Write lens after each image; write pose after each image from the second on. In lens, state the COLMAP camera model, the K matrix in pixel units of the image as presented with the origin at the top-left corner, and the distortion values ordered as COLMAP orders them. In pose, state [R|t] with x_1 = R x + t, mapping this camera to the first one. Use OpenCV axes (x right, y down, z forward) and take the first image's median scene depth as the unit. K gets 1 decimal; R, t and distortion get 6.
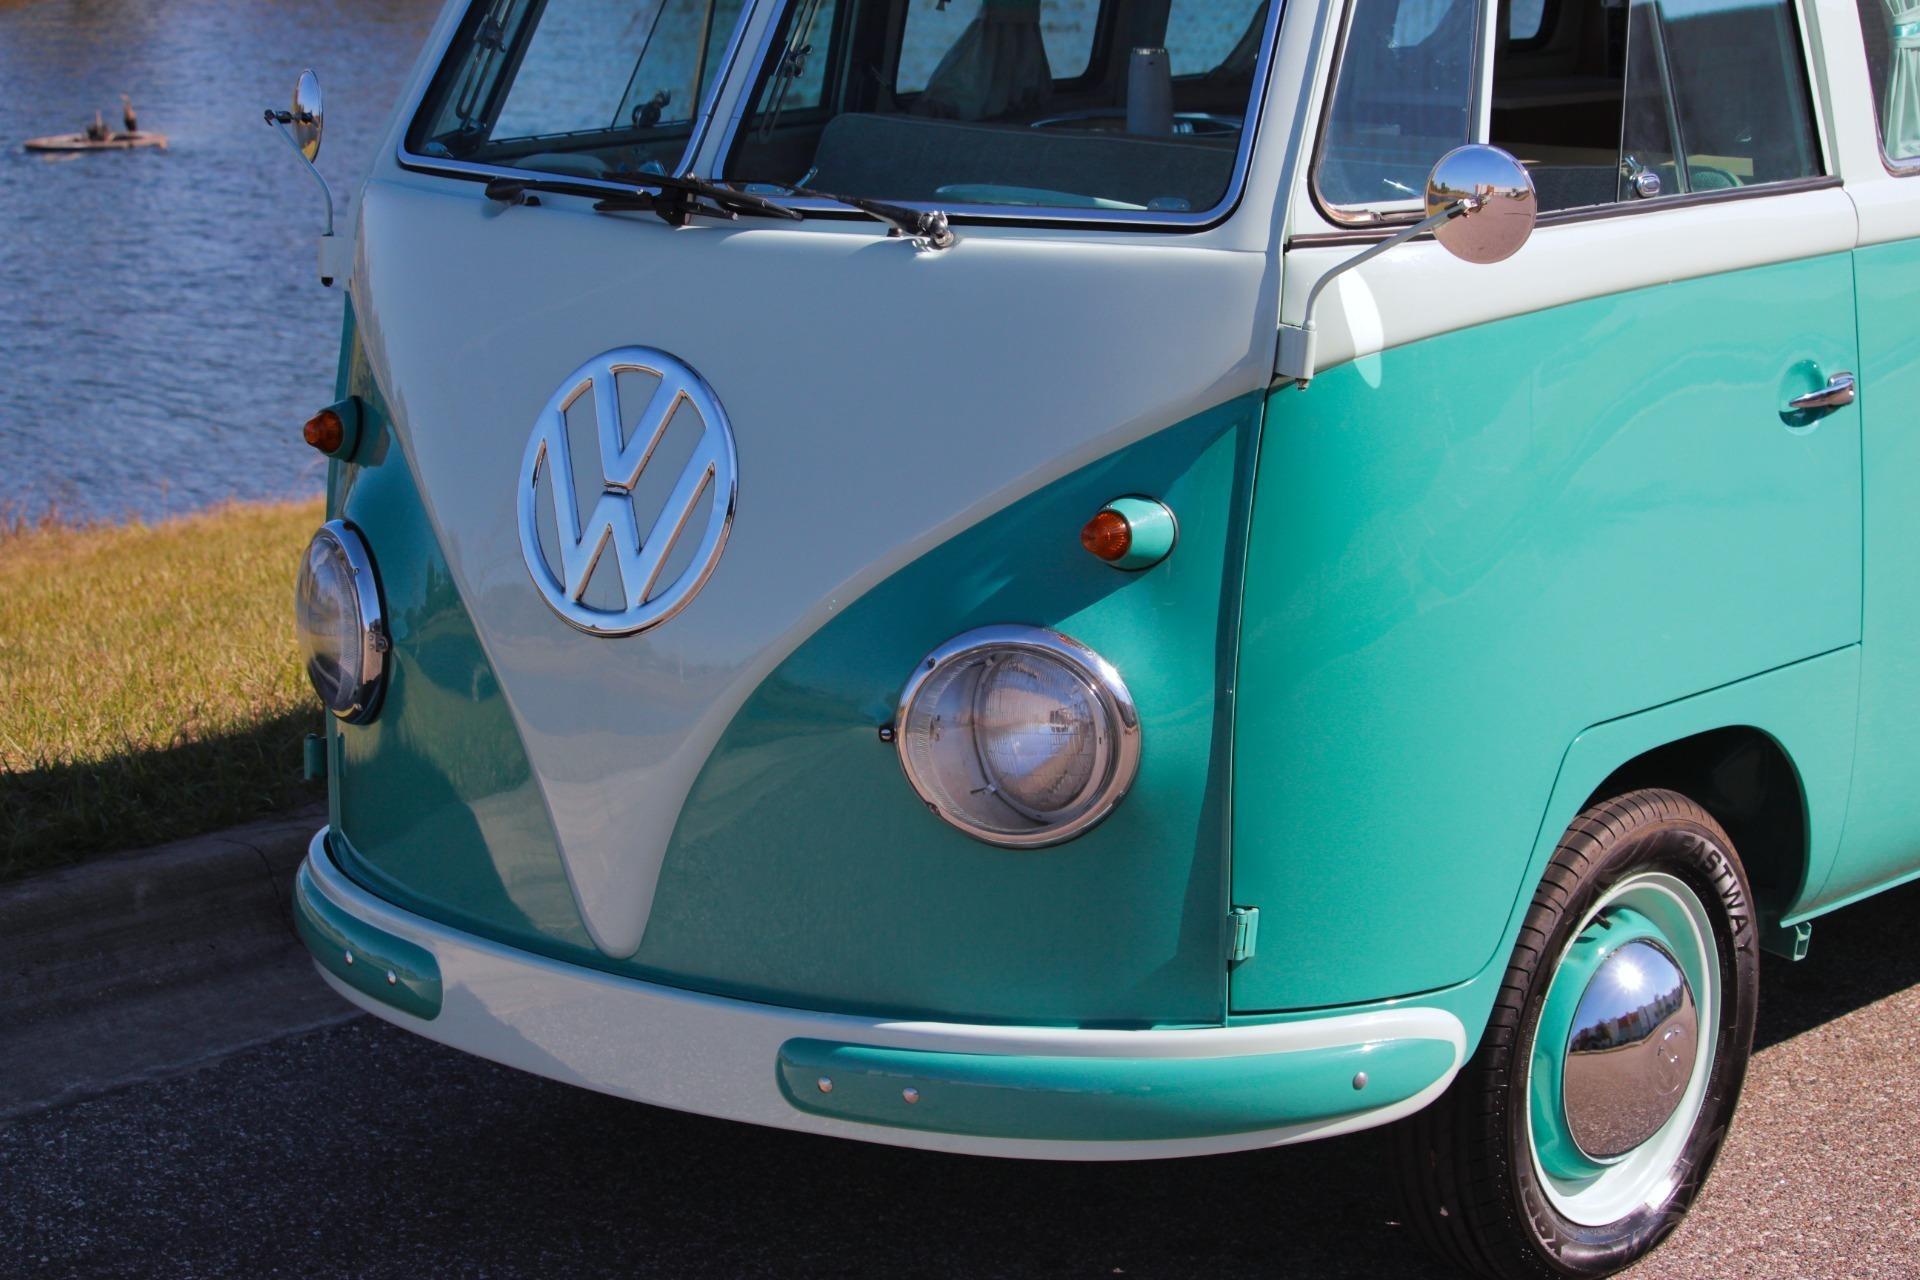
lens RADIAL K [[4984.4, 0, 955.8], [0, 4984.4, 586.5], [0, 0, 1]] dist [-0.483856, 0.389310]
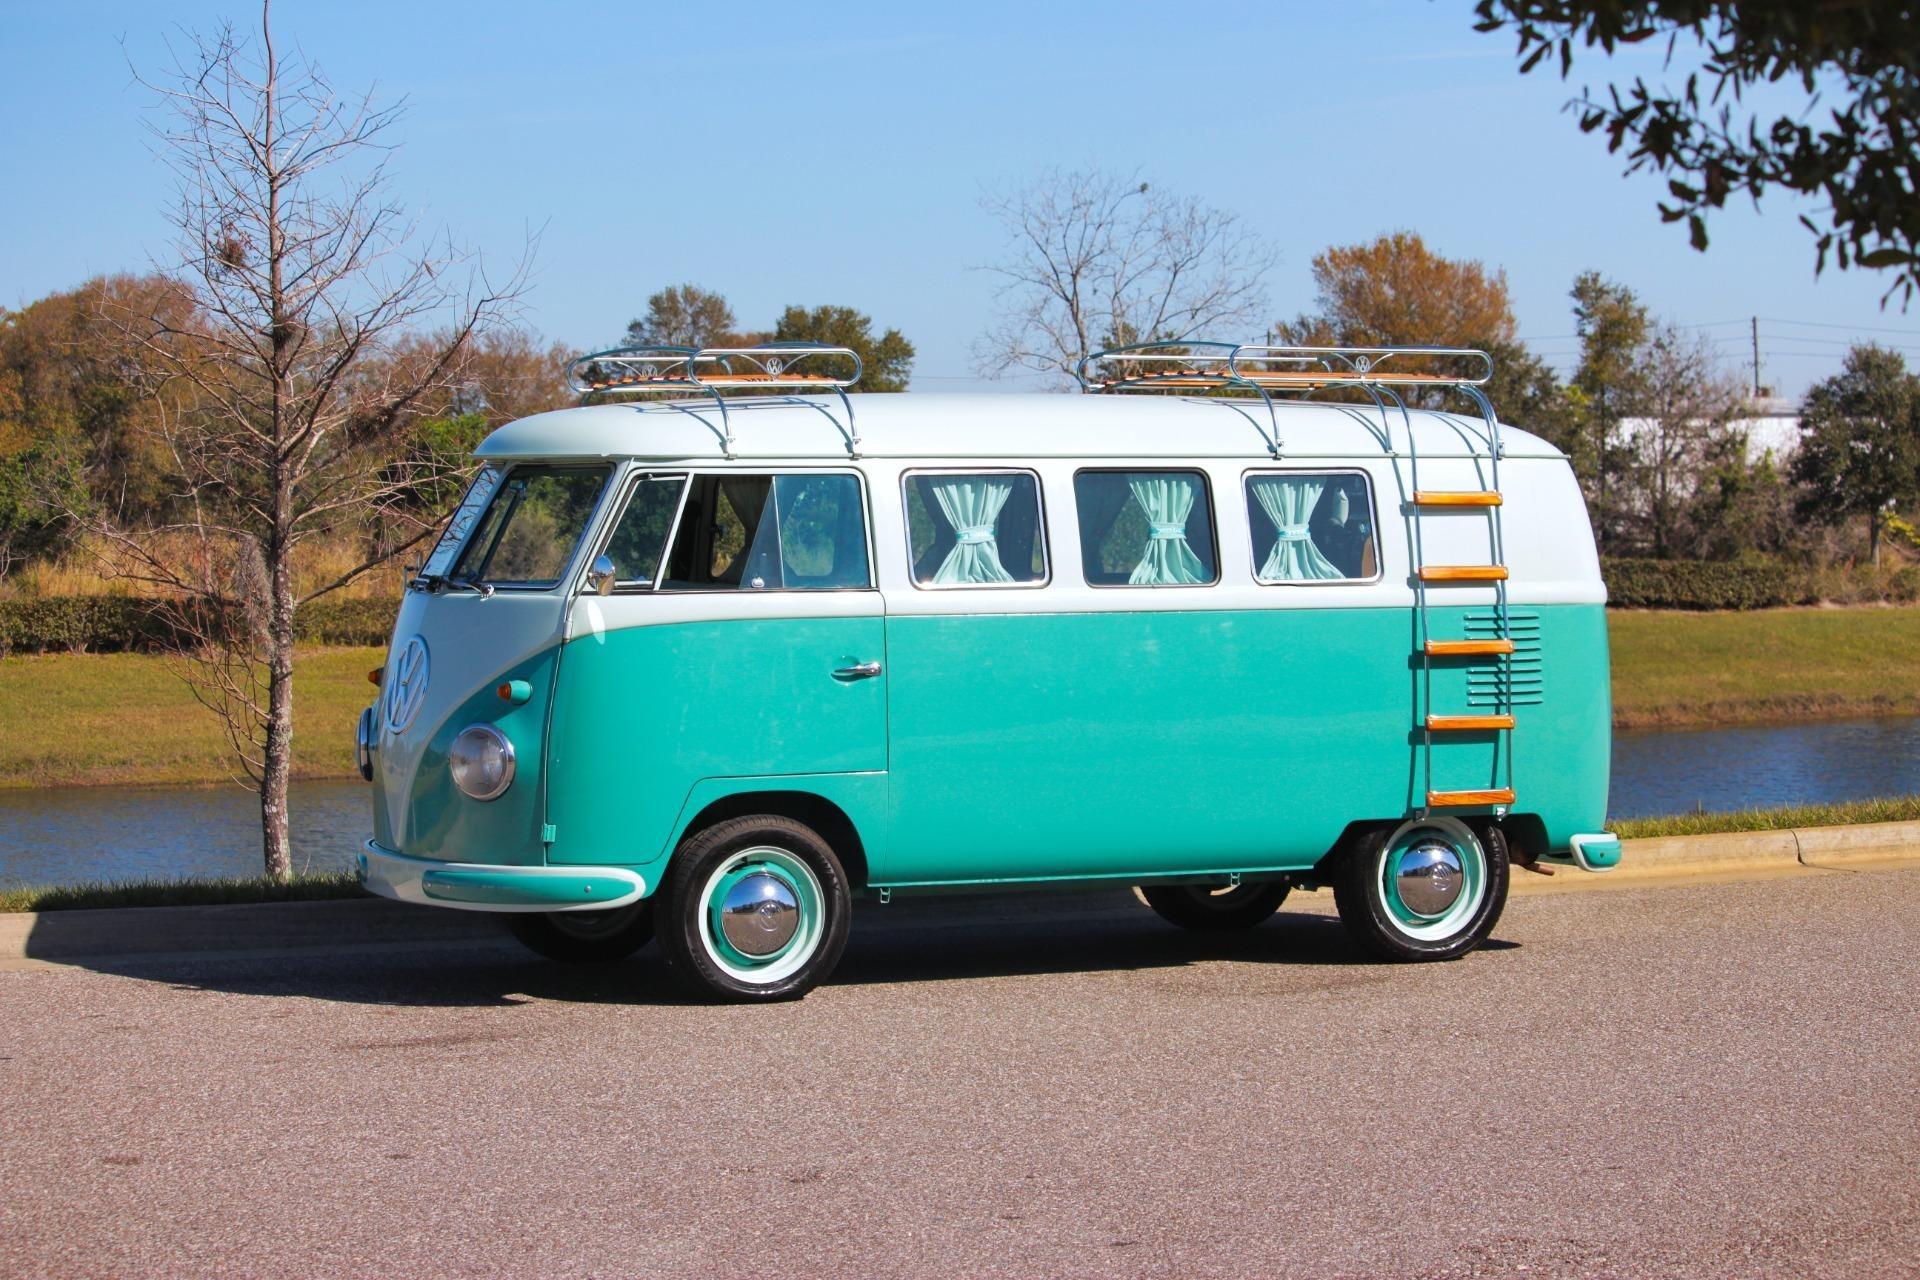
lens RADIAL K [[4946.2, 0, 1029.6], [0, 4946.2, 615.4], [0, 0, 1]] dist [-0.415797, -0.115625]
pose [[0.920156, 0.013159, -0.391331, 1.253547], [-0.071320, 0.988348, -0.134465, 0.271003], [0.385002, 0.151639, 0.910373, -1.318680]]
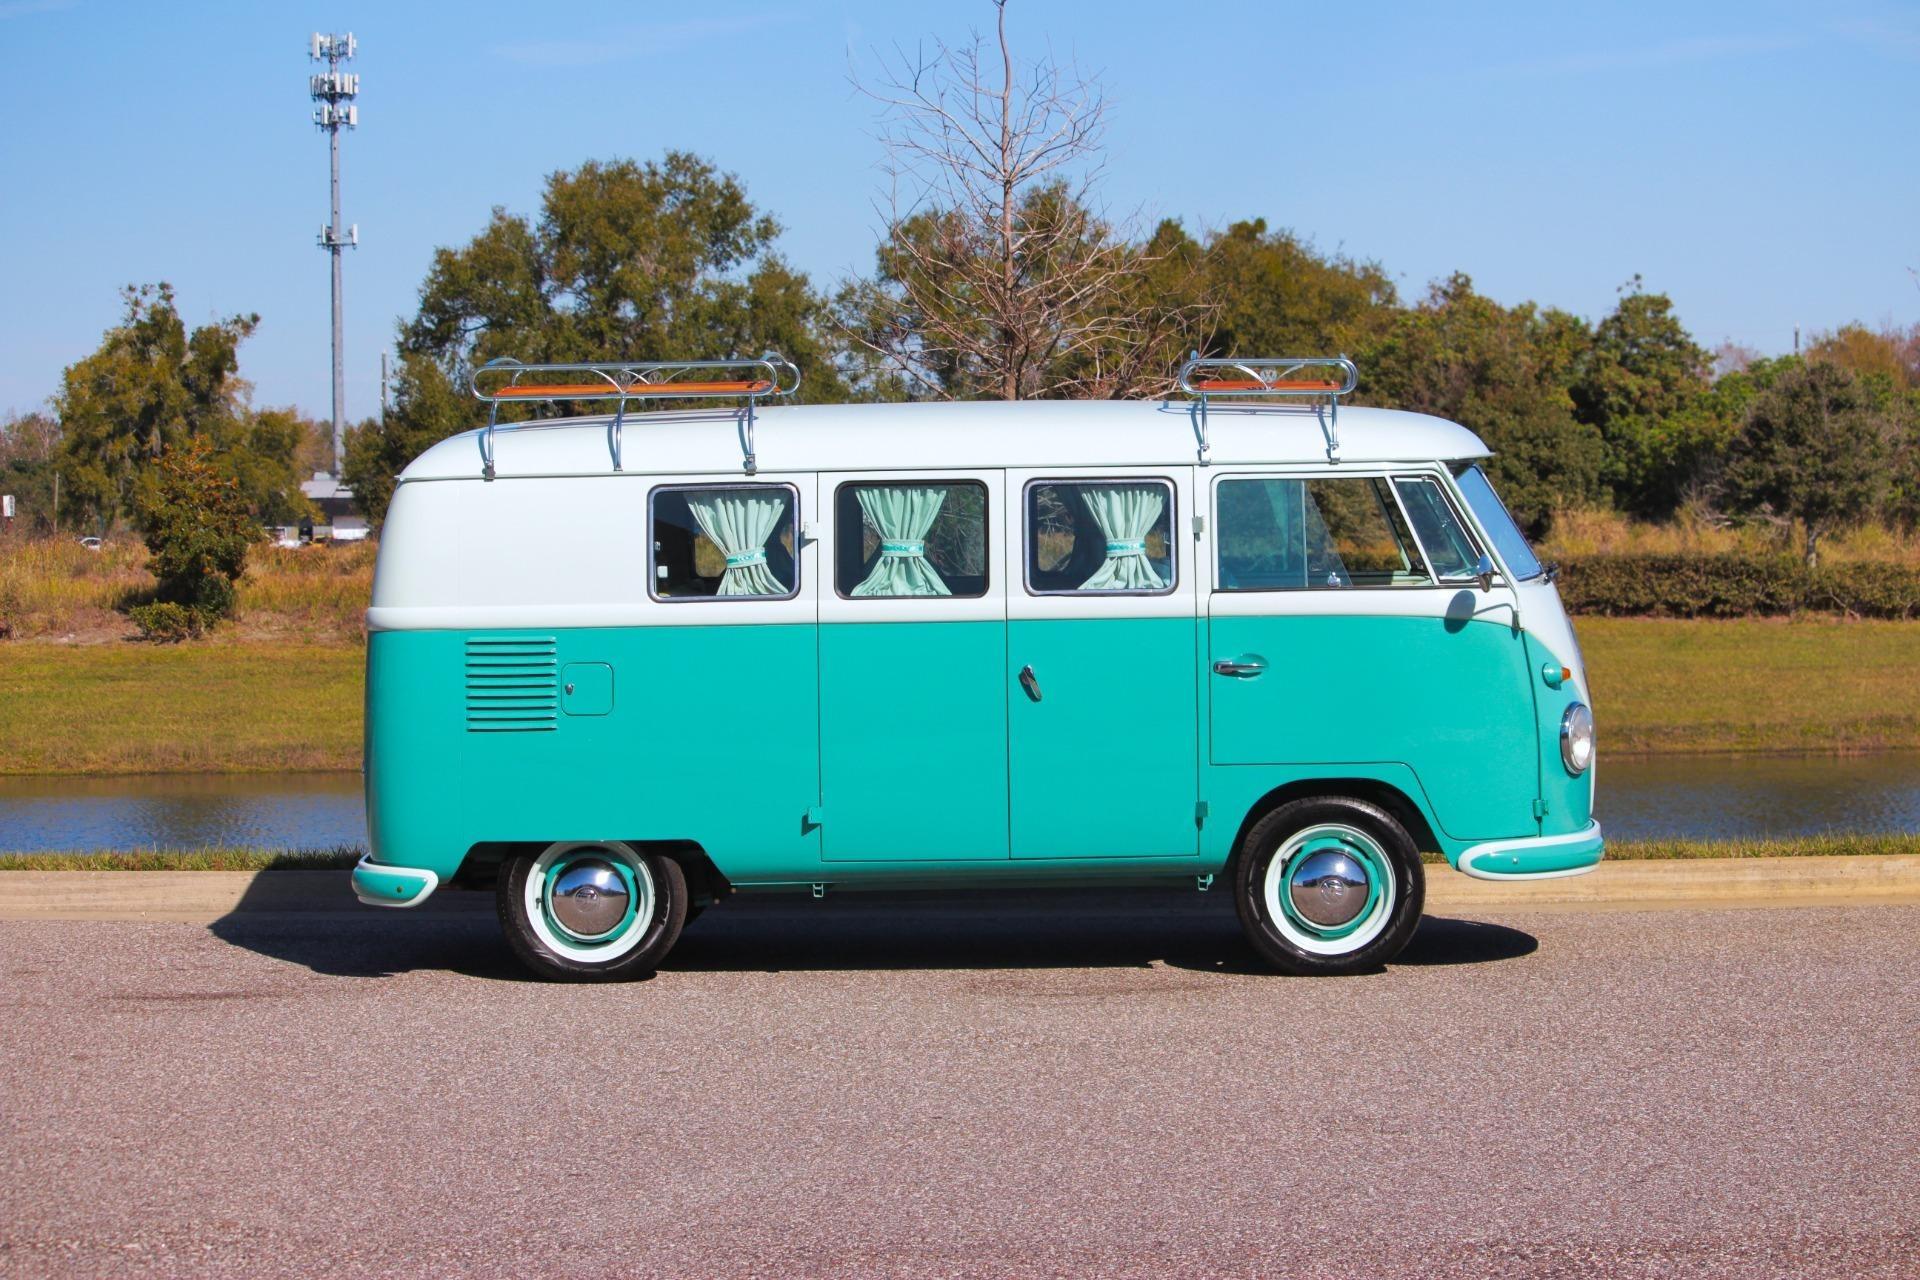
lens RADIAL K [[5051.1, 0, 1030.3], [0, 5051.1, 557.0], [0, 0, 1]] dist [-0.412855, -0.202092]
pose [[0.617553, 0.015312, -0.786380, 2.461104], [-0.134700, 0.987098, -0.086561, 0.113602], [0.774909, 0.159382, 0.611648, -0.569350]]
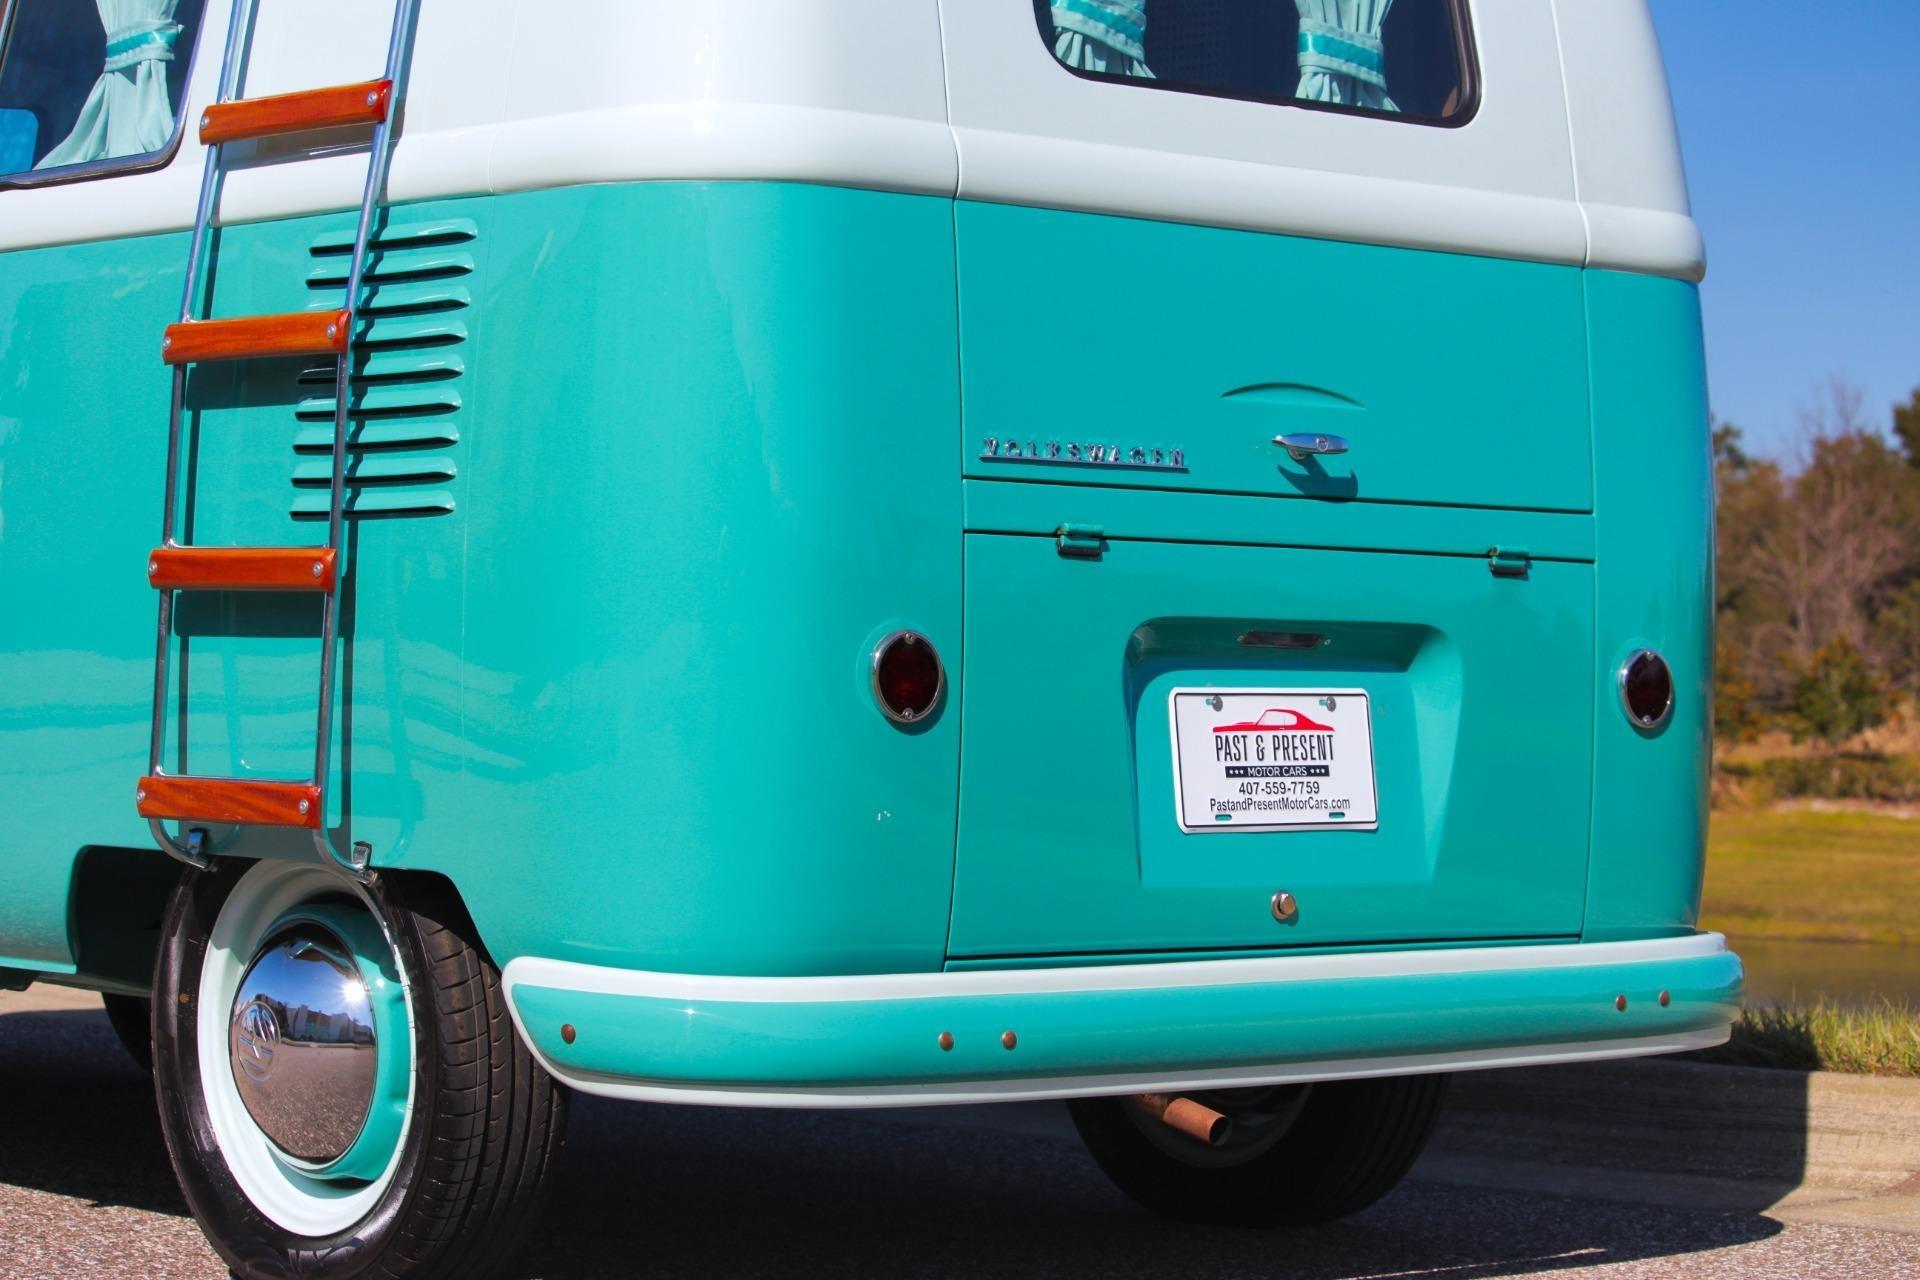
lens RADIAL K [[4946.2, 0, 1029.6], [0, 4946.2, 615.4], [0, 0, 1]] dist [-0.415797, -0.115625]
pose [[-0.140388, -0.010938, -0.990036, 1.255100], [-0.190296, 0.981594, 0.016140, -0.085446], [0.971637, 0.190666, -0.139886, 1.517217]]
